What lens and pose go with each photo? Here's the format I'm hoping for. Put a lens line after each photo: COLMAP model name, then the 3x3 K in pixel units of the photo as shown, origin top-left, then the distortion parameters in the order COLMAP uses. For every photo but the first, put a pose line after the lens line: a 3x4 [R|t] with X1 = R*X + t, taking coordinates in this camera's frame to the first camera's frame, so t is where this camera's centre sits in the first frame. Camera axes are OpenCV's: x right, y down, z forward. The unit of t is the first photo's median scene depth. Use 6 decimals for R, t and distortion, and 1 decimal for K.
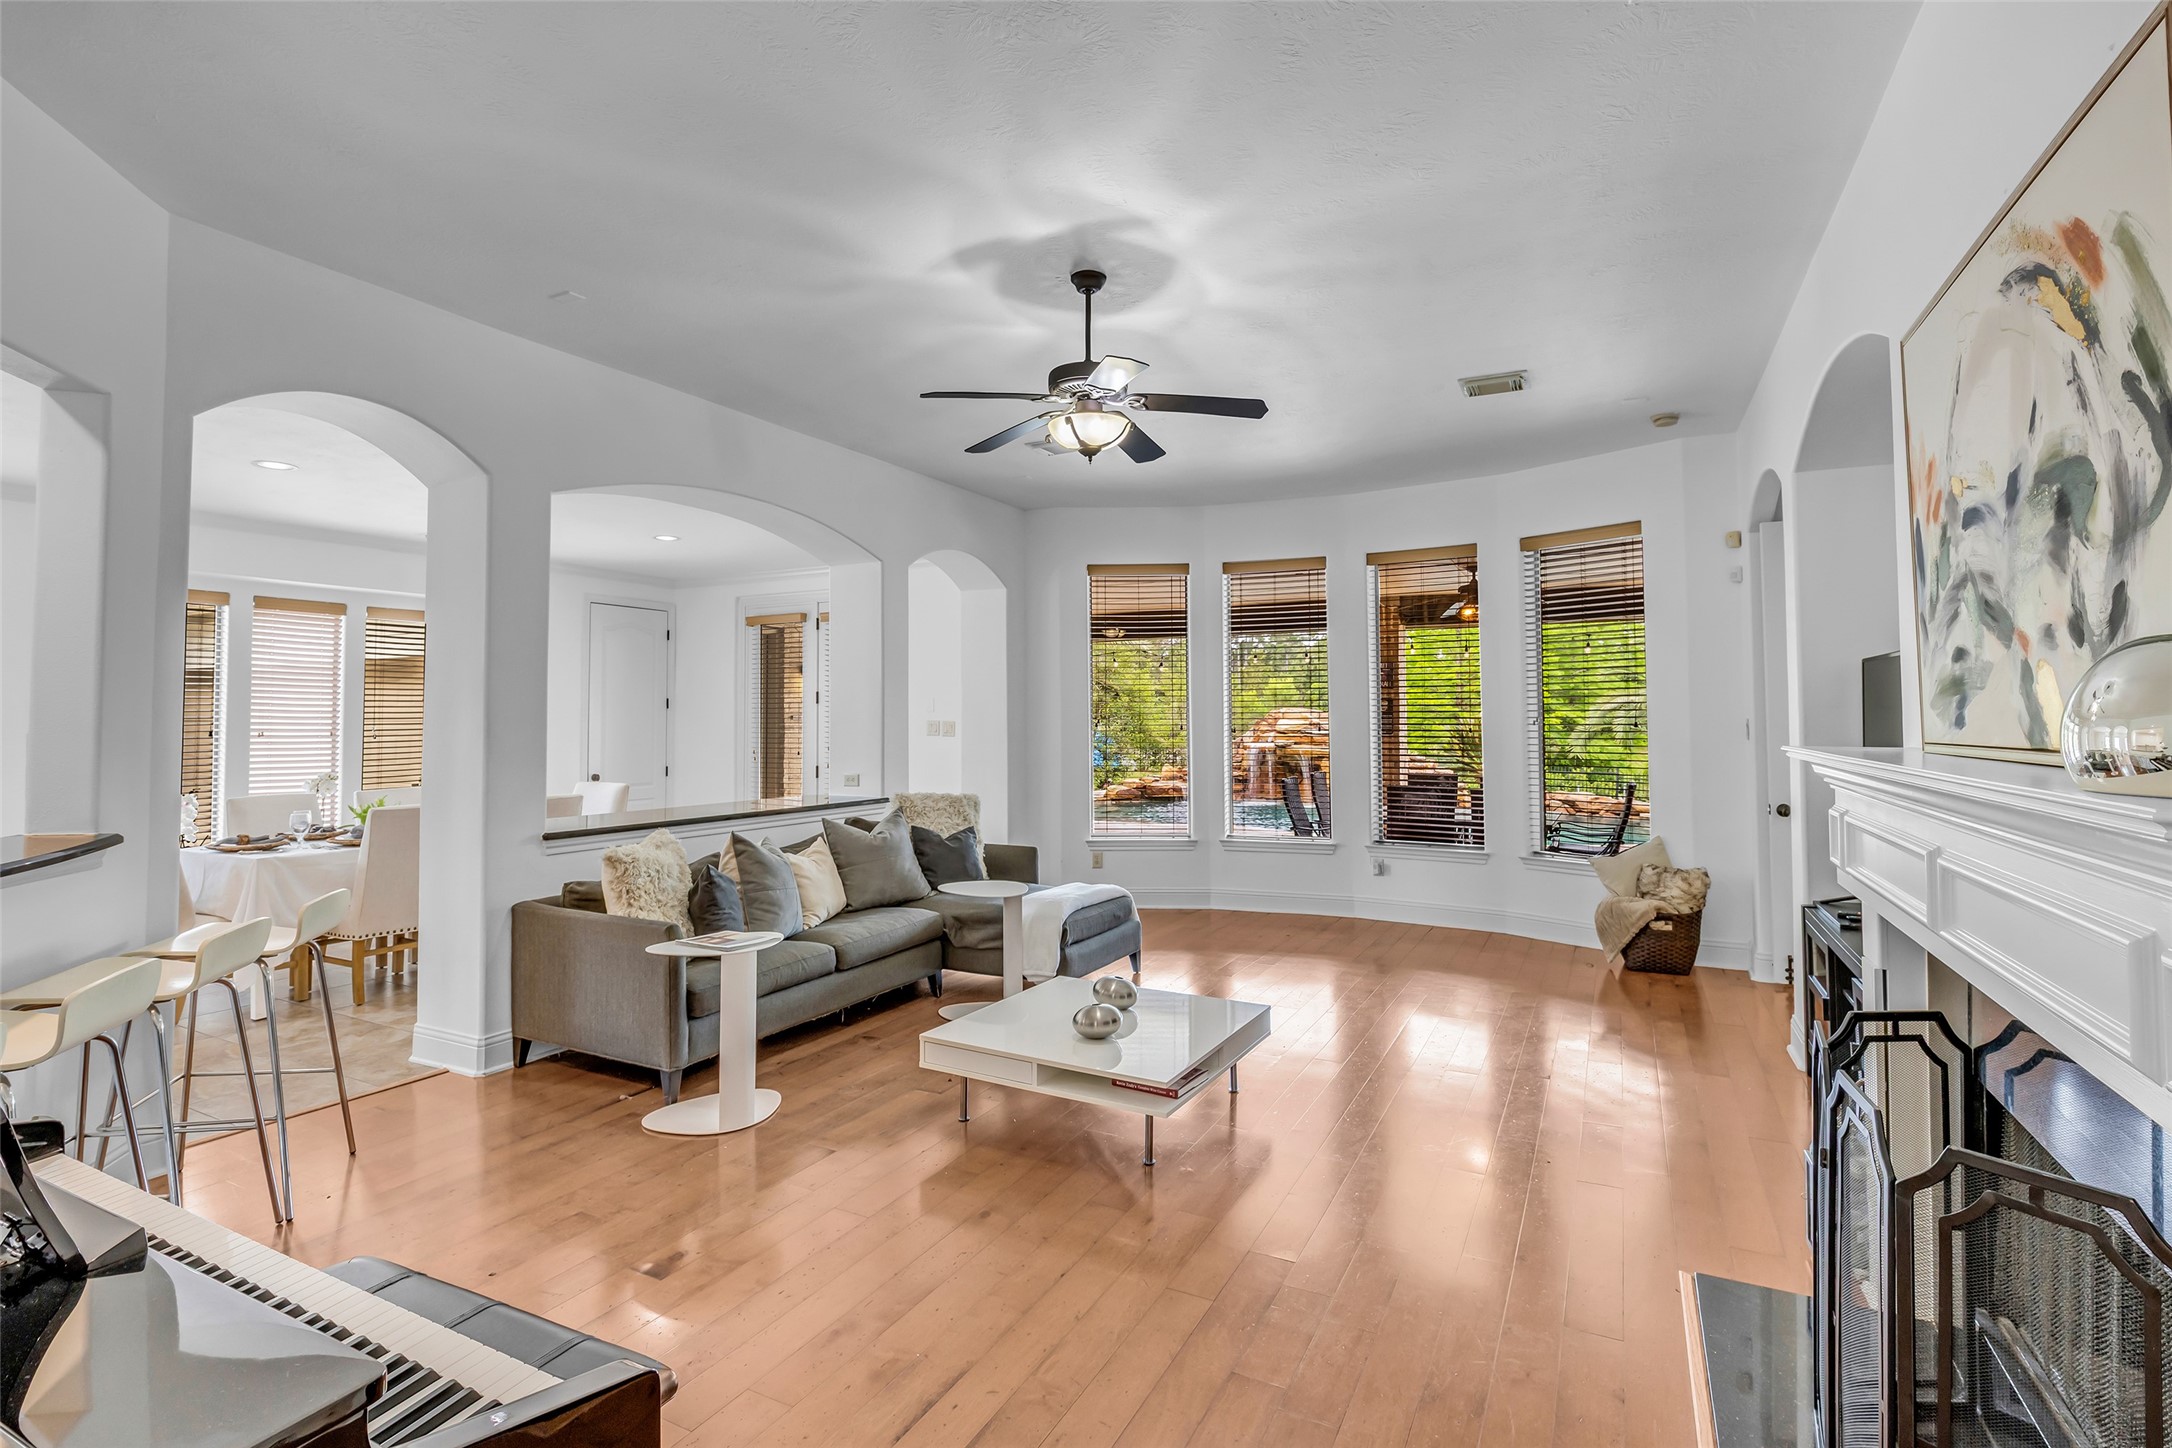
lens RADIAL K [[1016.1, 0, 1086.0], [0, 1016.1, 724.0], [0, 0, 1]] dist [-0.000294, 0.000854]
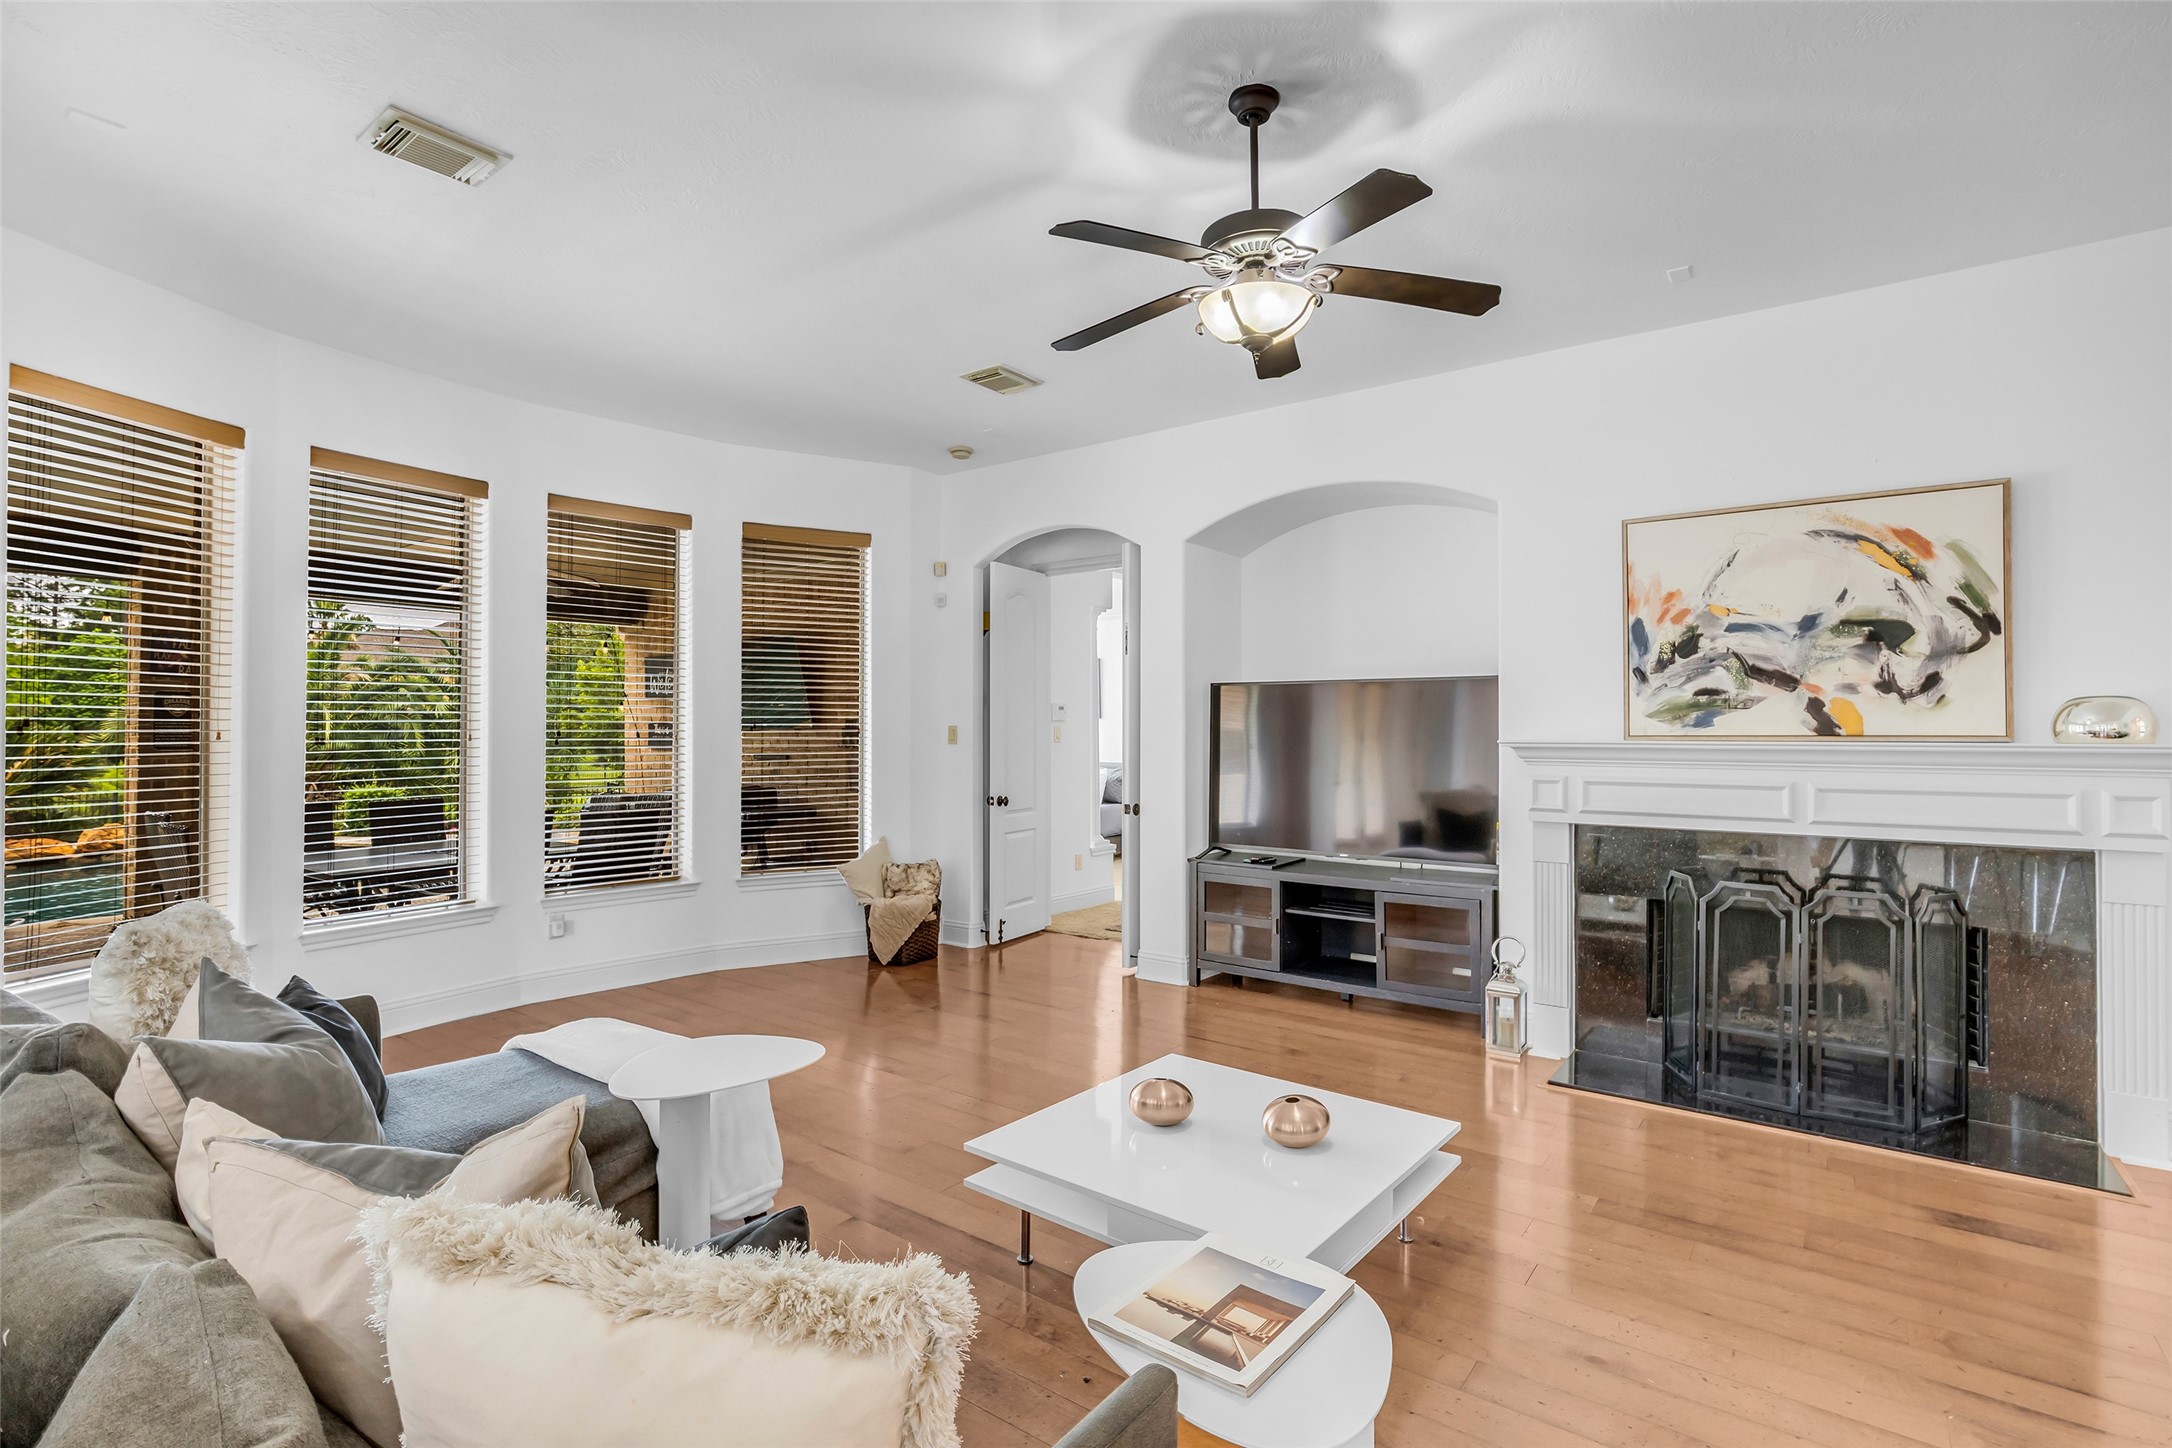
lens RADIAL K [[1041.8, 0, 1061.3], [0, 1041.8, 772.8], [0, 0, 1]] dist [-0.000679, 0.000183]
pose [[0.167273, -0.034943, 0.985291, -0.750171], [0.002574, 0.999384, 0.035006, 0.009422], [-0.985907, -0.003319, 0.167260, 0.995682]]
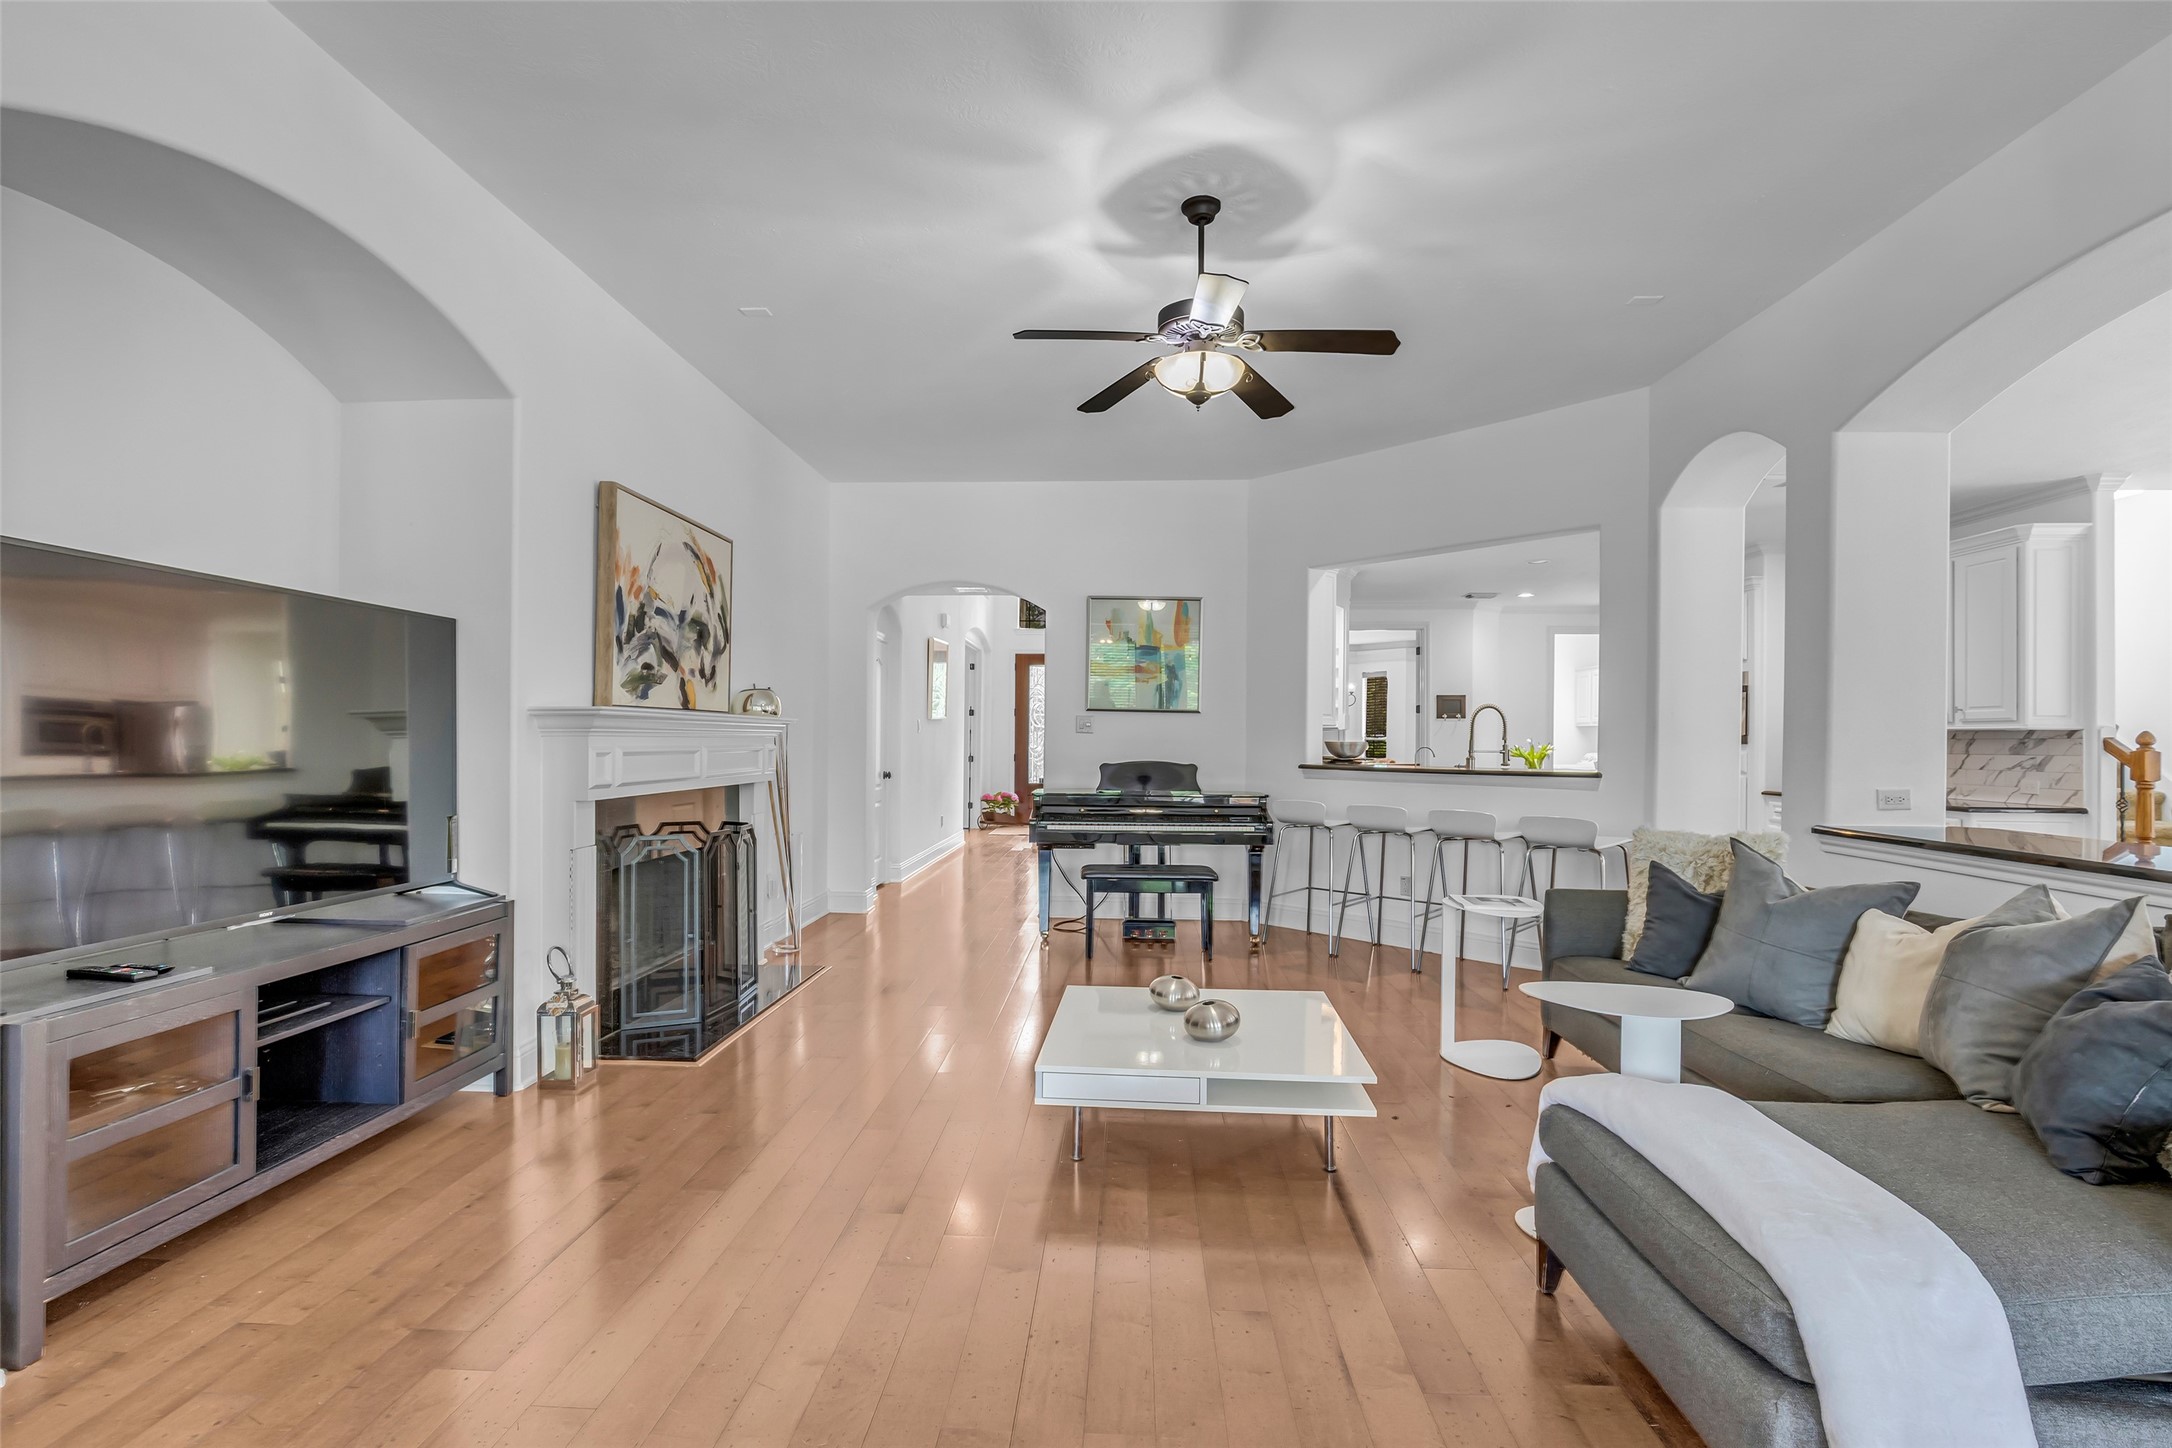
lens RADIAL K [[1016.1, 0, 1086.0], [0, 1016.1, 724.0], [0, 0, 1]] dist [-0.000294, 0.000854]
pose [[-0.911210, -0.013692, -0.411715, 0.458957], [-0.010574, 0.999896, -0.009849, 0.036081], [0.411807, -0.004621, -0.911260, 1.762065]]
